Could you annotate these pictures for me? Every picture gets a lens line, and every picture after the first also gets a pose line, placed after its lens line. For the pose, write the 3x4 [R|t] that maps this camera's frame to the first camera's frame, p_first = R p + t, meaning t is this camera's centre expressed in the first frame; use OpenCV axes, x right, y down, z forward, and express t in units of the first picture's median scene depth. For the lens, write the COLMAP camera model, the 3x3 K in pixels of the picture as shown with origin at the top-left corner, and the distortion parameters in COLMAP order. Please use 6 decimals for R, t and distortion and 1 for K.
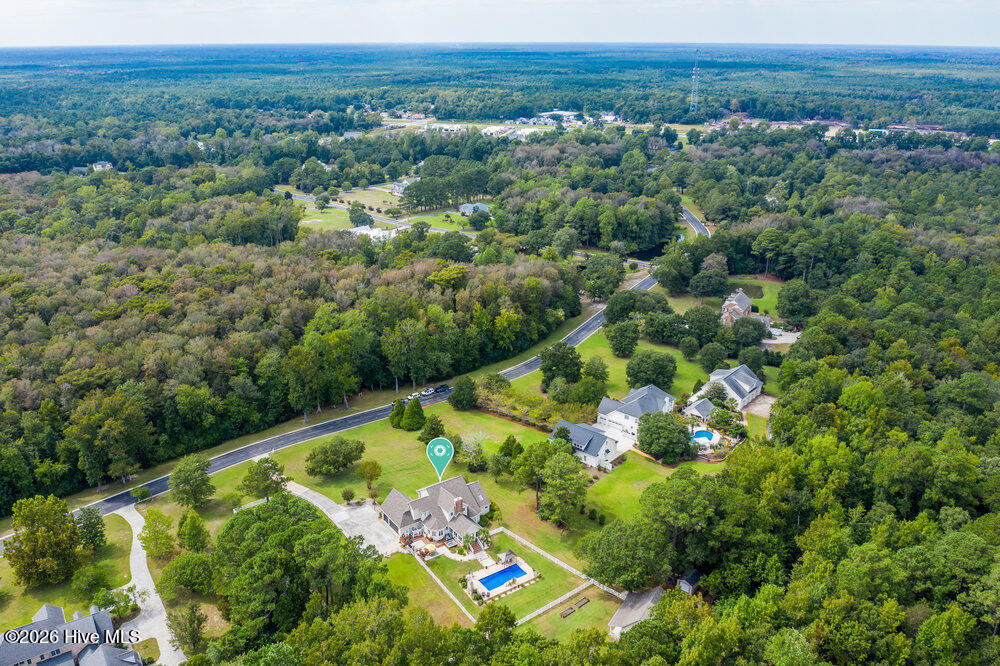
lens RADIAL K [[794.8, 0, 500.0], [0, 794.8, 333.0], [0, 0, 1]] dist [-0.048245, -0.002147]
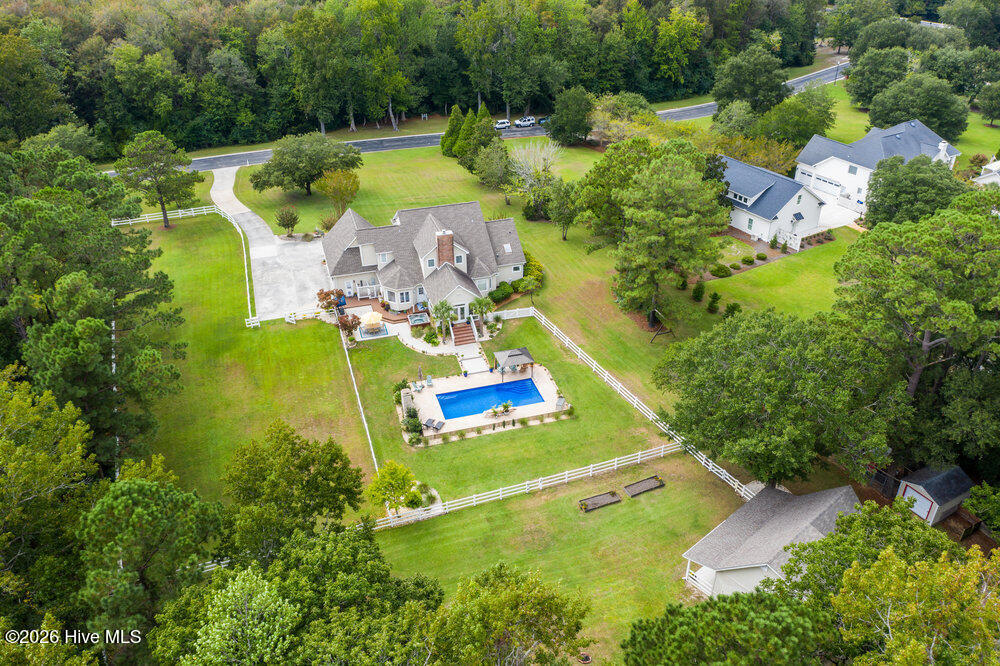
lens RADIAL K [[801.5, 0, 500.0], [0, 801.5, 333.0], [0, 0, 1]] dist [-0.008613, -0.005947]
pose [[0.952966, 0.154822, -0.260550, 0.118005], [-0.106505, 0.975920, 0.190359, 0.173139], [0.283748, -0.153656, 0.946508, 0.538258]]
